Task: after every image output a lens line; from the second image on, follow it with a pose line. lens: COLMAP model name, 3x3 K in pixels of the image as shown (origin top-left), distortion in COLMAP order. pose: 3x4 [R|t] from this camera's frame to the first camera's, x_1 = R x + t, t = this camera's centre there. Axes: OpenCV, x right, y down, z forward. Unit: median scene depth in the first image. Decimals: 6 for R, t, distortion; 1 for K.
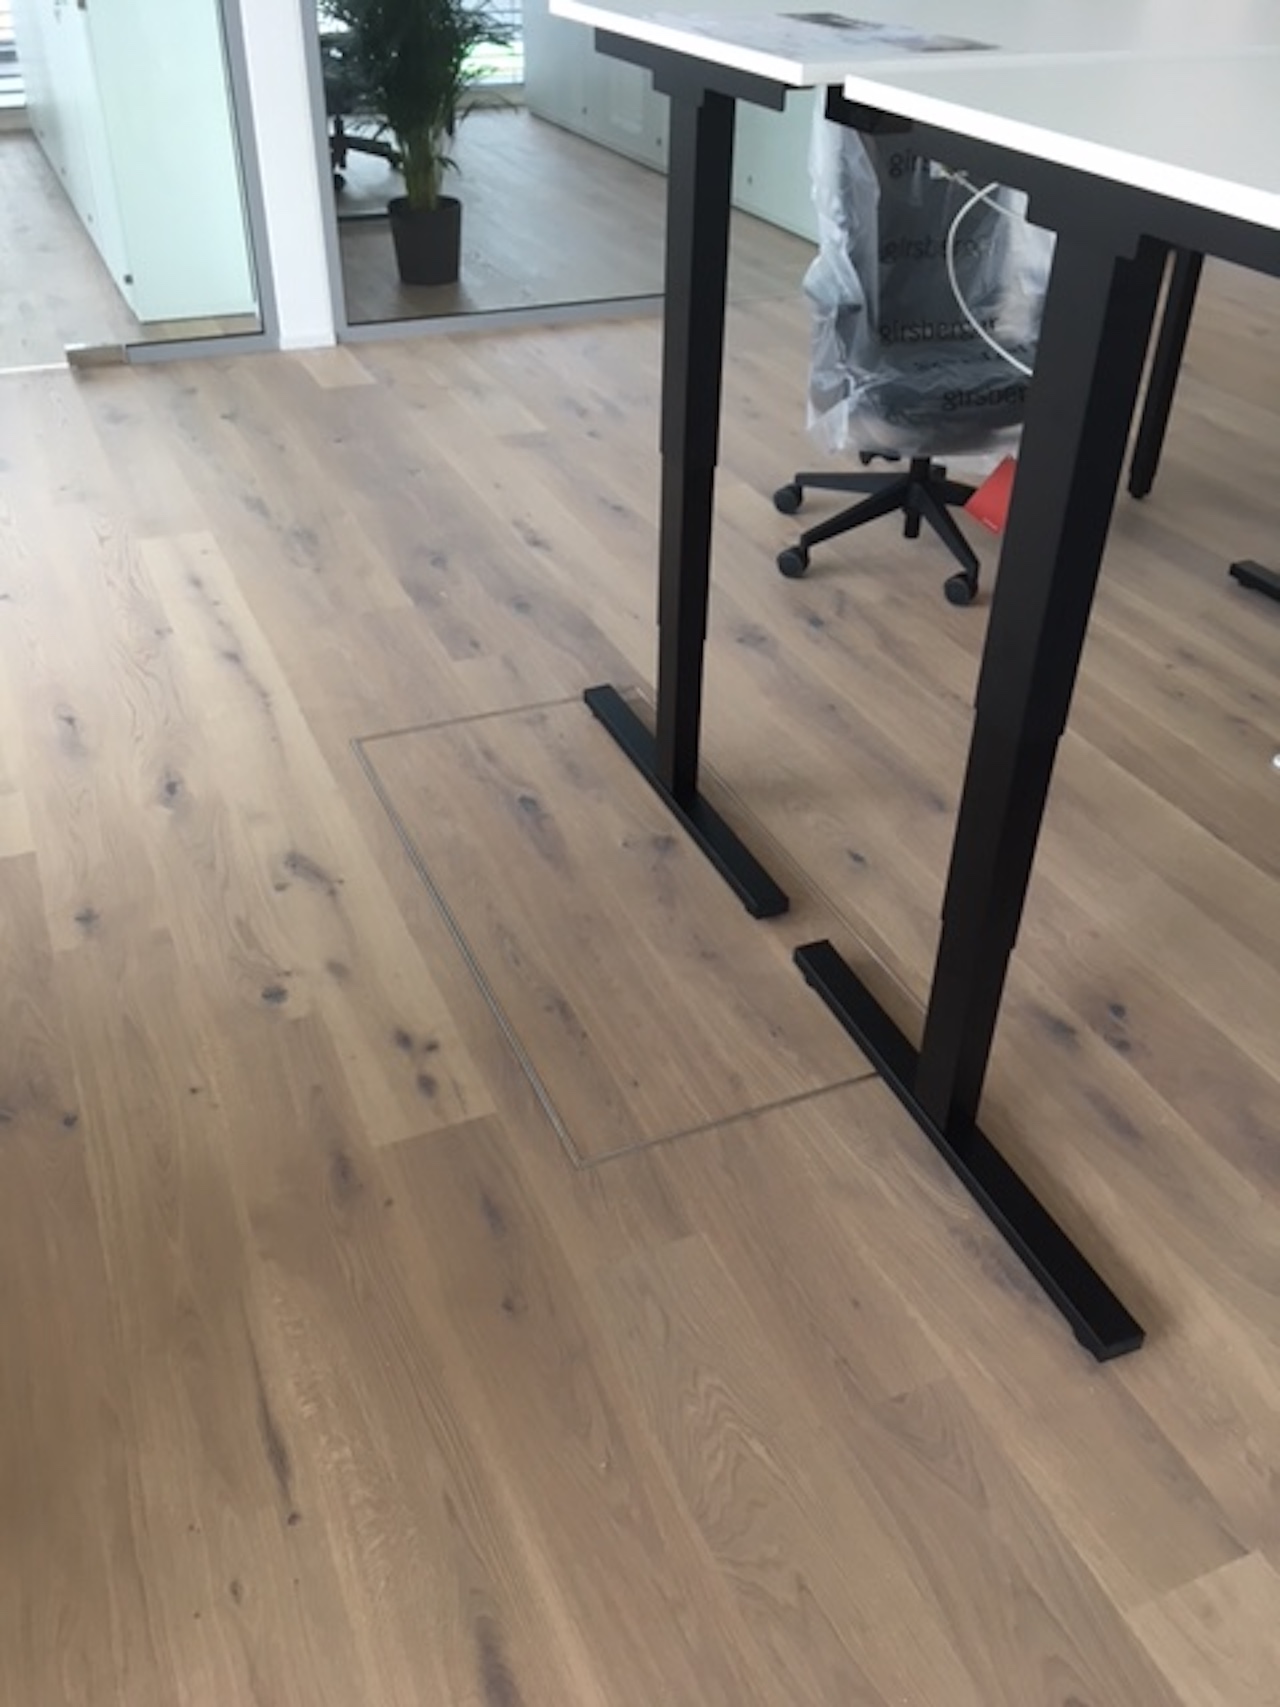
lens RADIAL K [[1463.6, 0, 645.0], [0, 1463.6, 854.3], [0, 0, 1]] dist [0.057654, -0.077160]
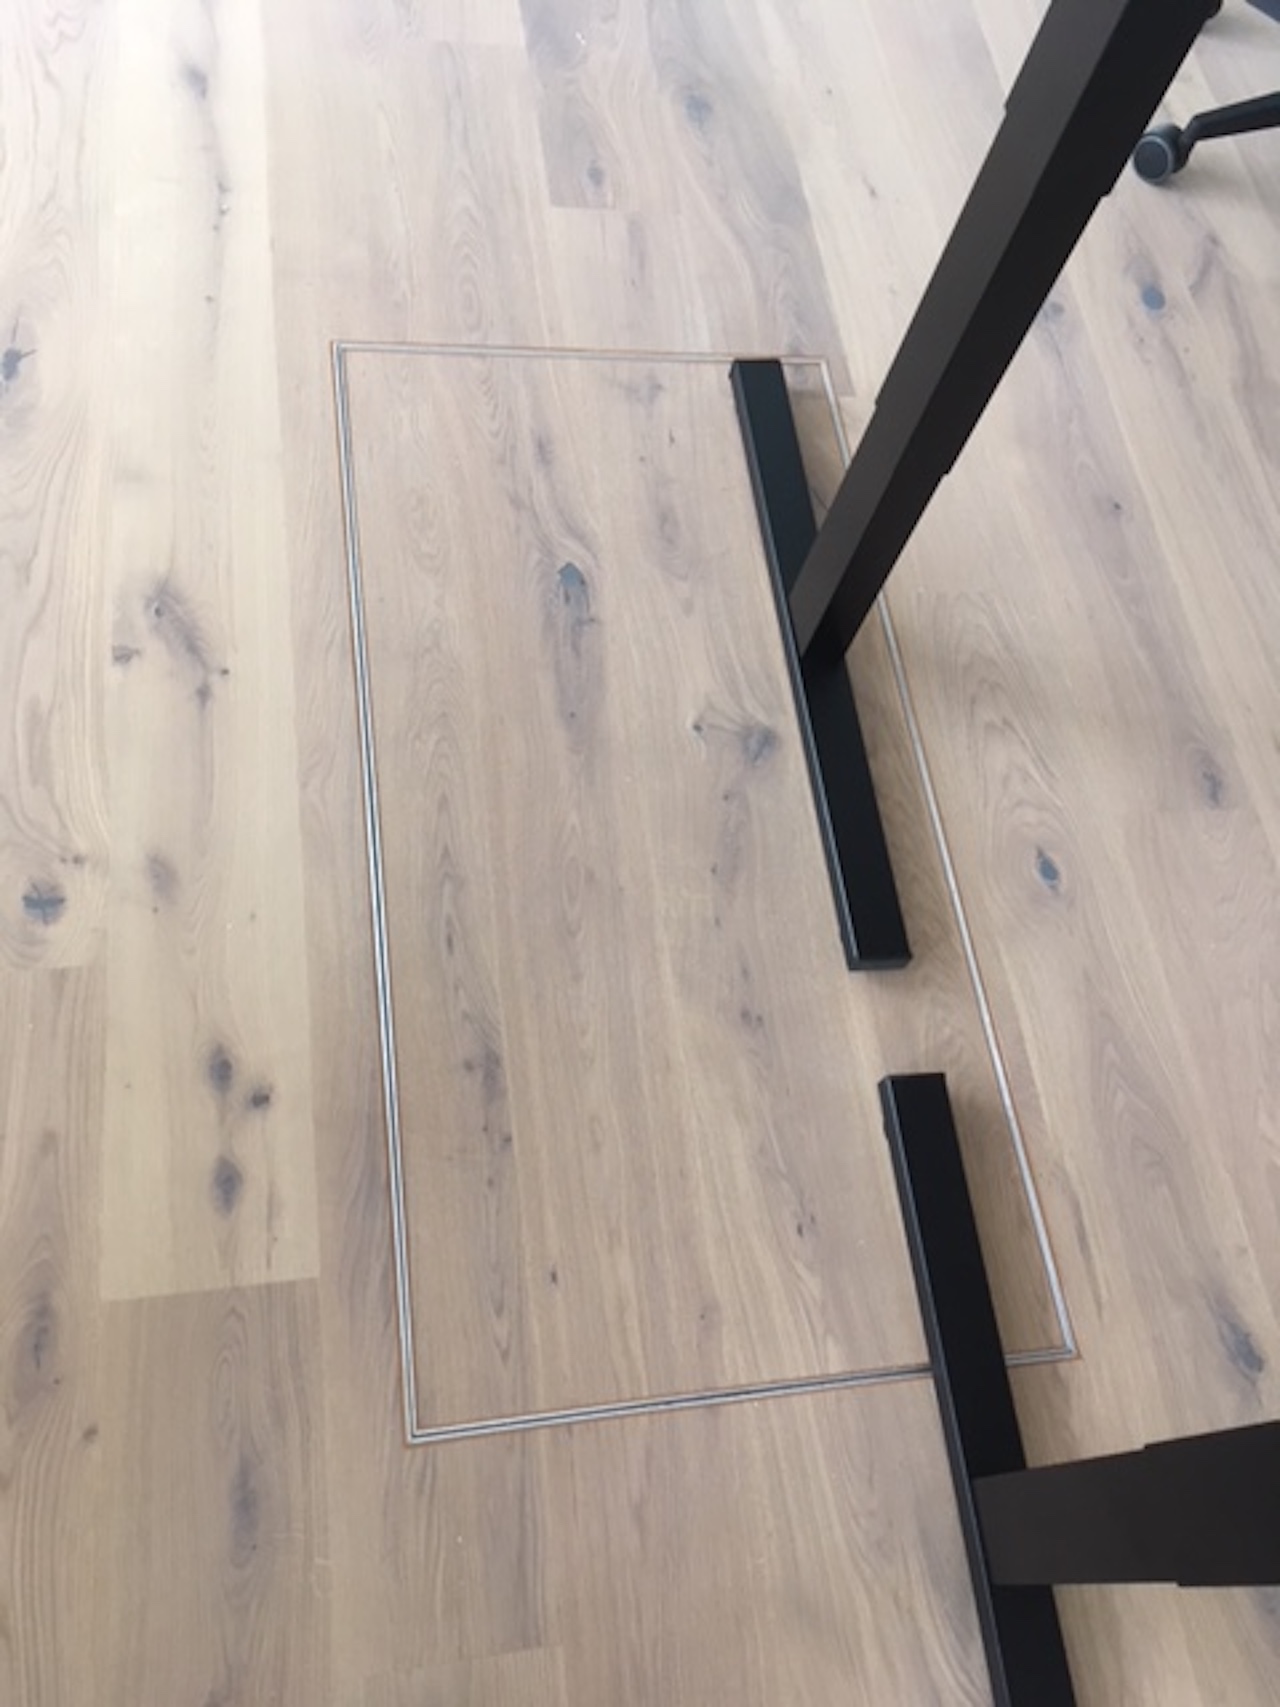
lens RADIAL K [[1463.6, 0, 635.5], [0, 1463.6, 853.3], [0, 0, 1]] dist [0.057654, -0.077160]
pose [[0.949825, 0.312093, 0.020725, -0.034530], [-0.287291, 0.844306, 0.452340, -0.232992], [0.123674, -0.435599, 0.891604, 0.434247]]
